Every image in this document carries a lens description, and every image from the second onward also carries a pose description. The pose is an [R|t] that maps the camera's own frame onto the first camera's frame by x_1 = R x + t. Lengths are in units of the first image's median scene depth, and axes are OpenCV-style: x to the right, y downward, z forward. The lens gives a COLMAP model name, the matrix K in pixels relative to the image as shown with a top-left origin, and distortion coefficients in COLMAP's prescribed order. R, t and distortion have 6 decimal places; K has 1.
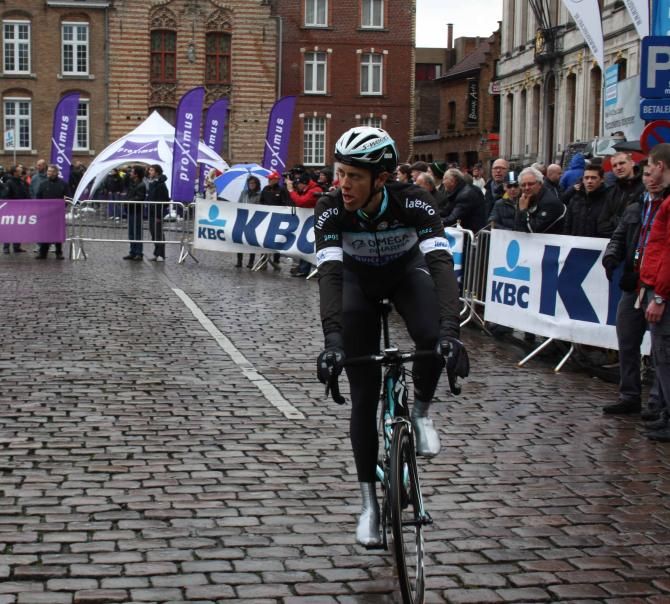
lens RADIAL K [[1678.5, 0, 335.0], [0, 1678.5, 301.0], [0, 0, 1]] dist [-0.044240, 0.000000]
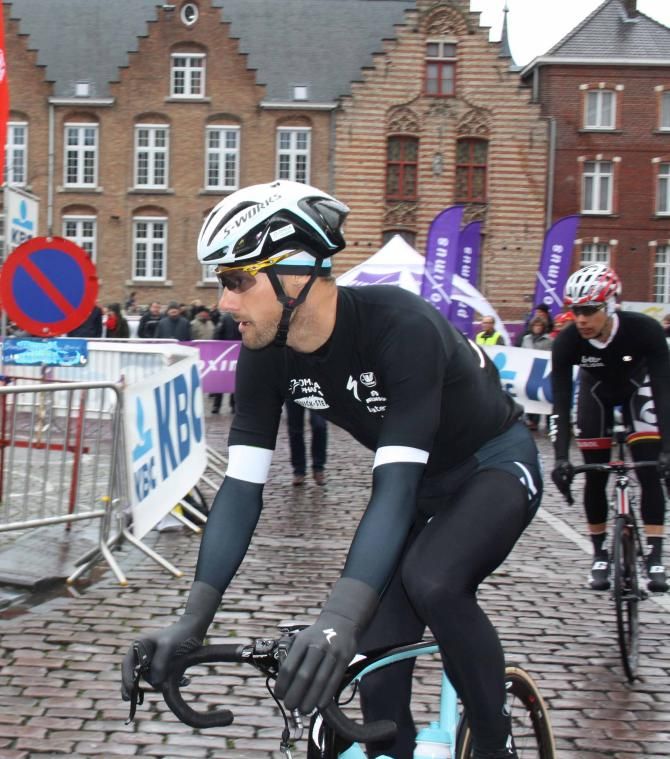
lens RADIAL K [[2067.5, 0, 334.9], [0, 2067.5, 379.8], [0, 0, 1]] dist [0.092959, 0.000000]
pose [[0.959799, 0.021933, -0.279831, 0.147753], [-0.034747, 0.998558, -0.040912, -0.001456], [0.278531, 0.048991, 0.959177, 0.033898]]
